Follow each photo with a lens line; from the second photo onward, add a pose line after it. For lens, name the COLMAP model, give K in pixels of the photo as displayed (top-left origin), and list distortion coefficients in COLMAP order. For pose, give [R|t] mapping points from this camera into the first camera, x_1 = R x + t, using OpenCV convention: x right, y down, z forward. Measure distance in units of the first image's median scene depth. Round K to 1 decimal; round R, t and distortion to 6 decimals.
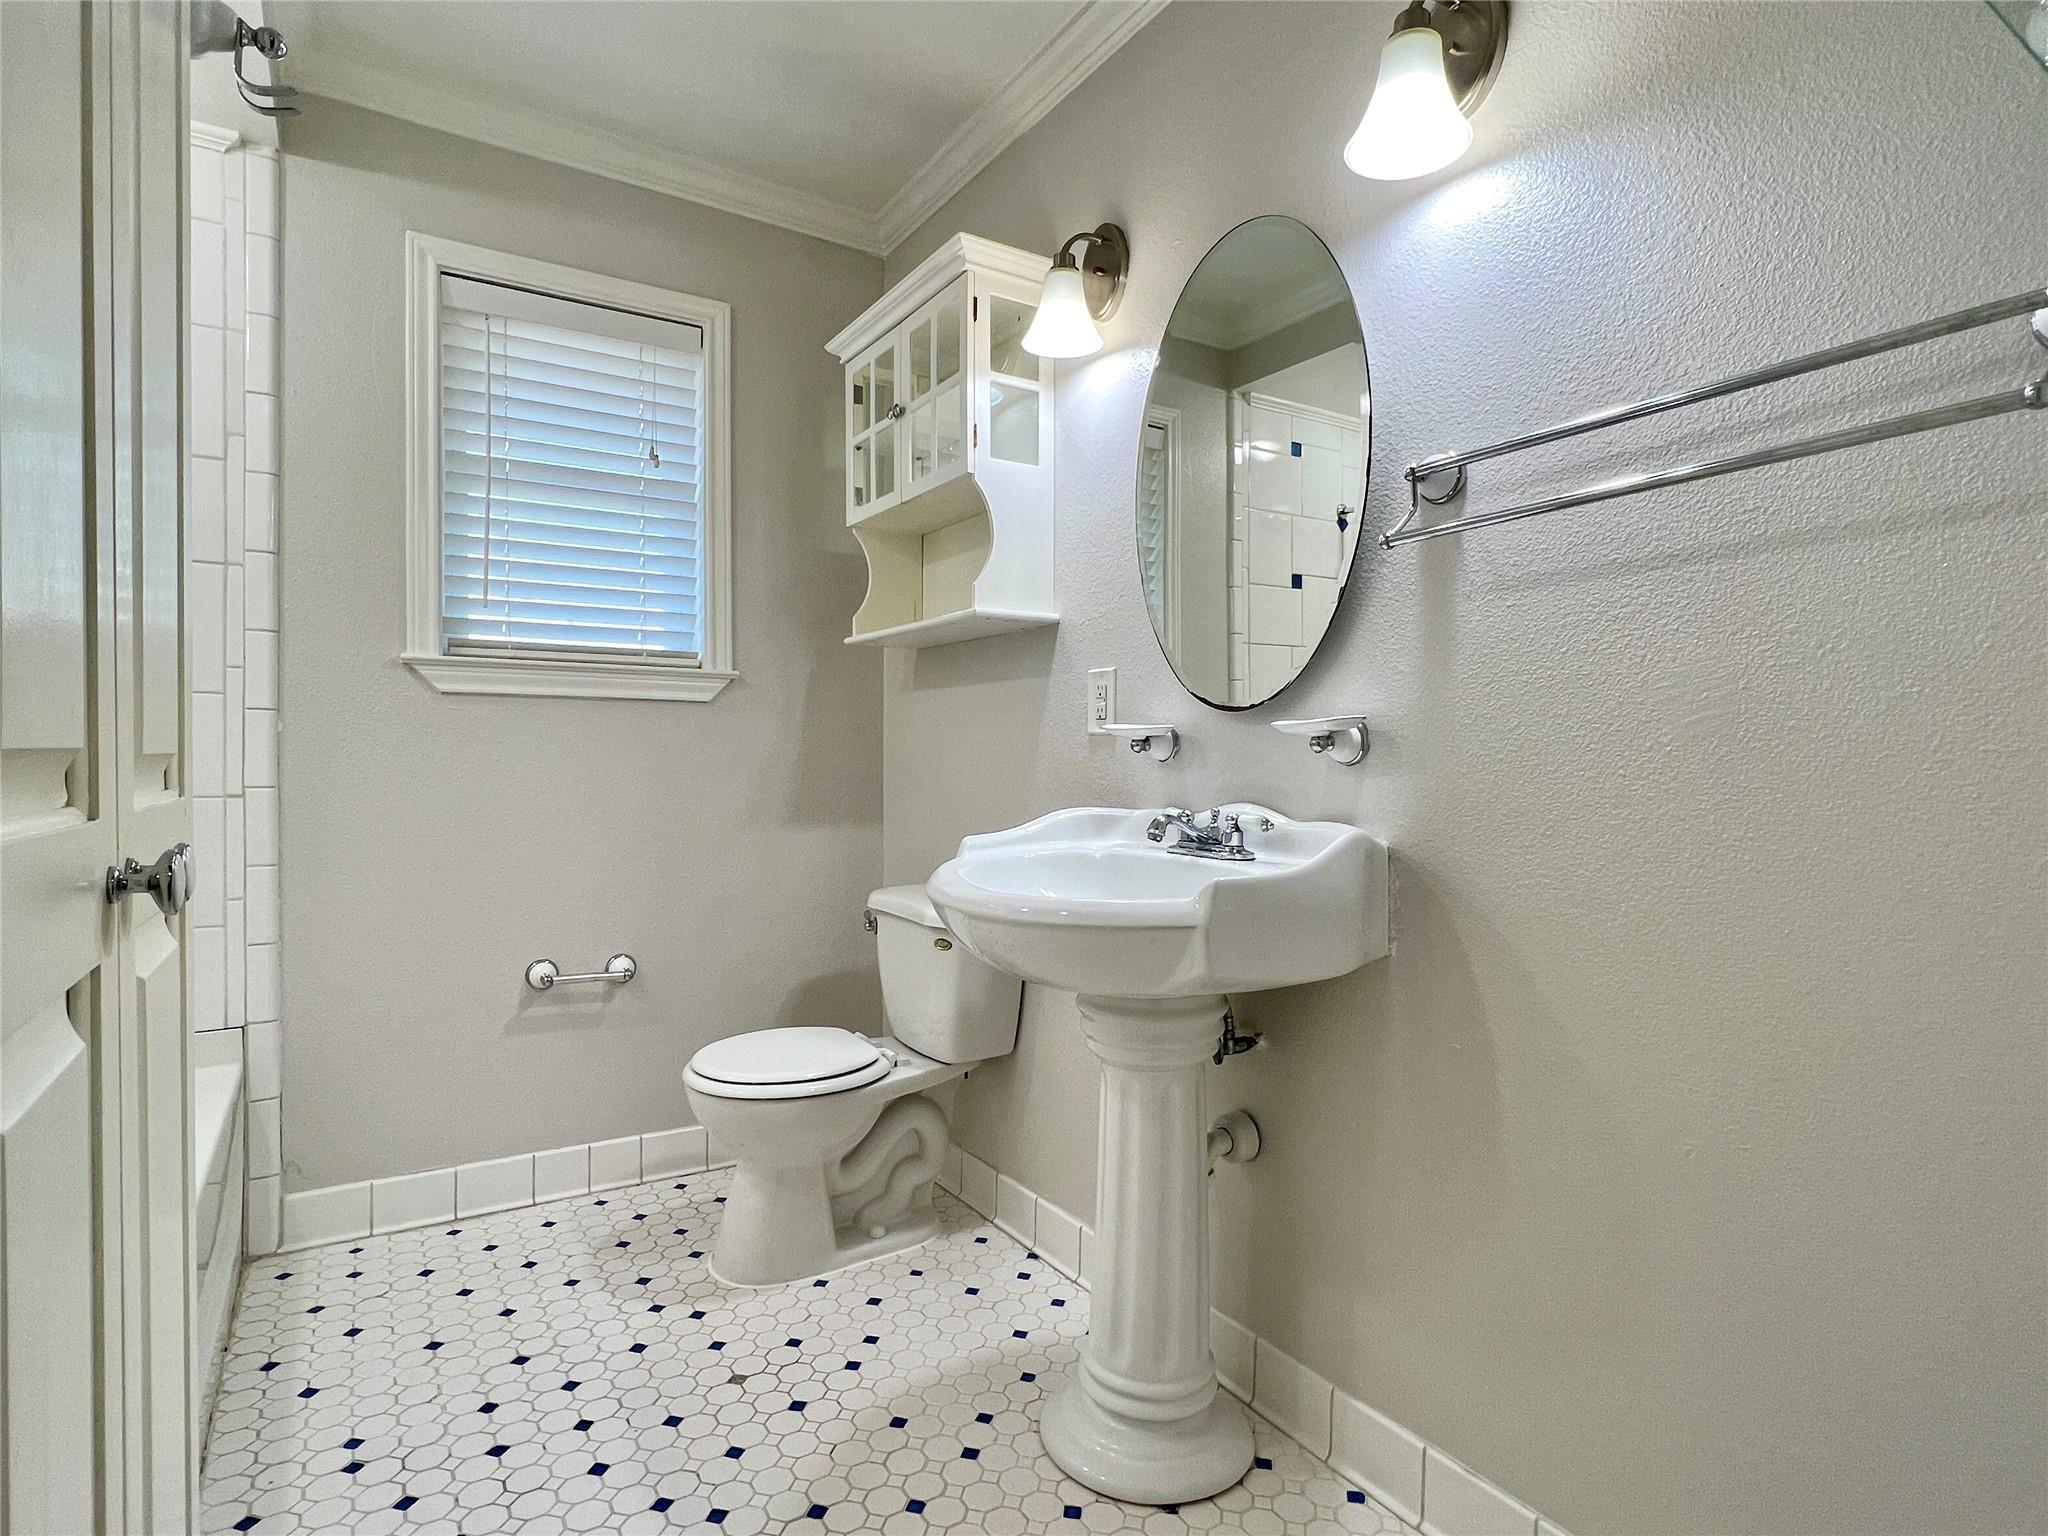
lens RADIAL K [[1051.4, 0, 1016.8], [0, 1051.4, 773.3], [0, 0, 1]] dist [-0.001569, -0.000416]
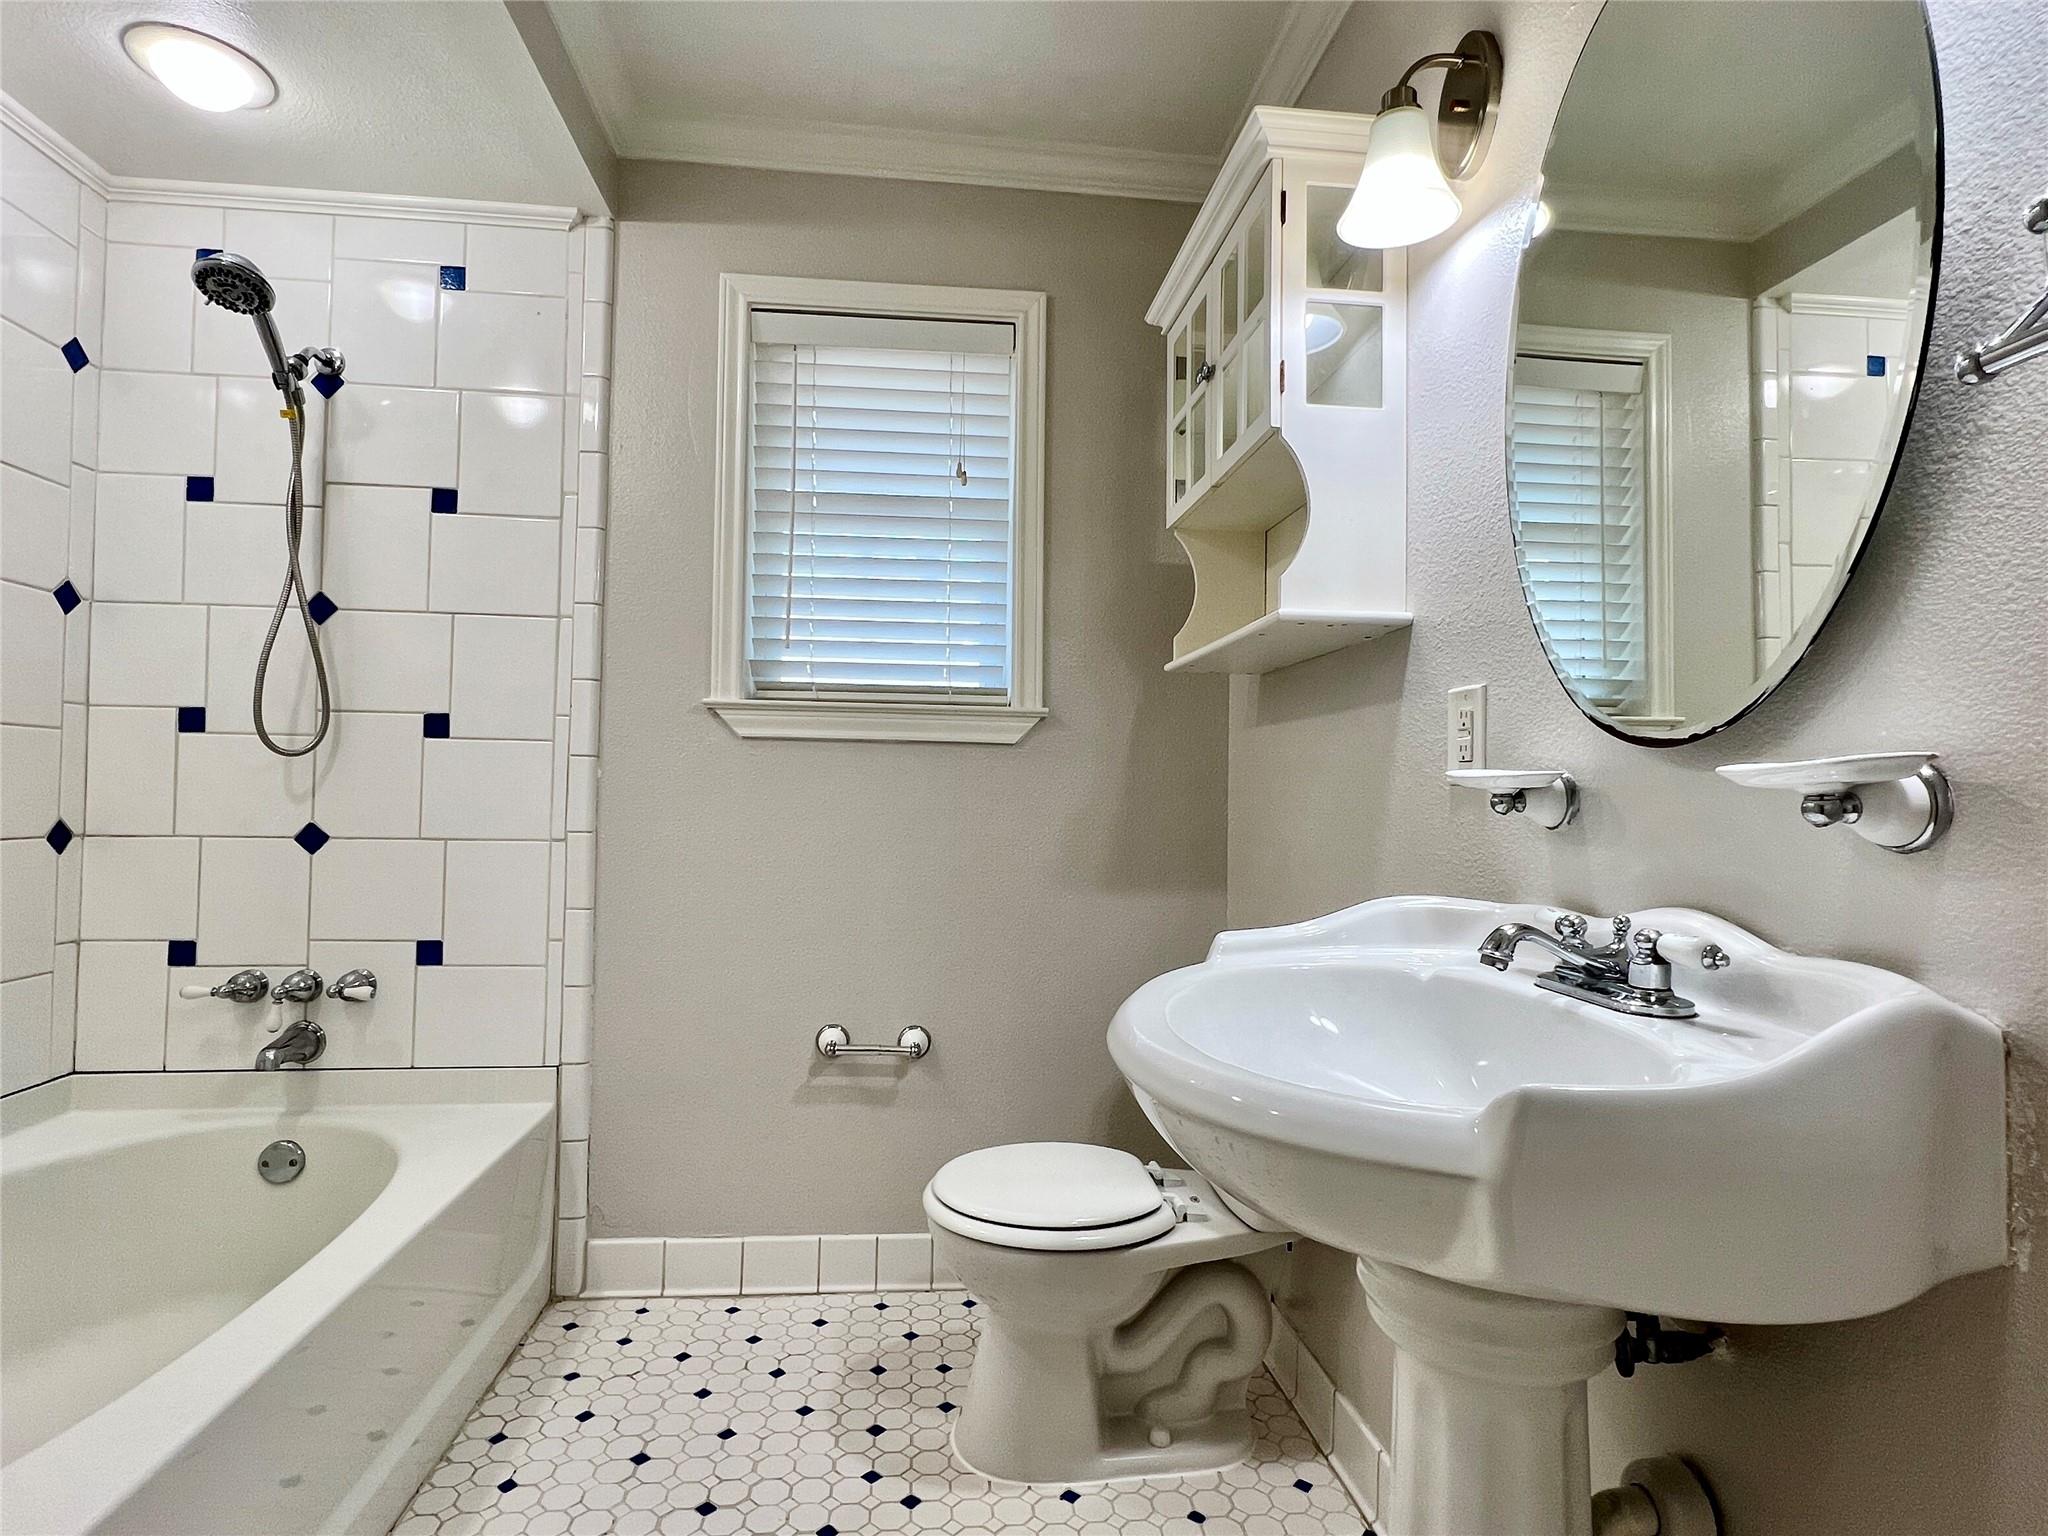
lens RADIAL K [[1051.4, 0, 1016.8], [0, 1051.4, 773.3], [0, 0, 1]] dist [-0.001569, -0.000416]
pose [[0.897690, -0.000098, -0.440628, 0.110212], [-0.017887, 0.999168, -0.036663, -0.013467], [0.440265, 0.040794, 0.896941, 0.256153]]
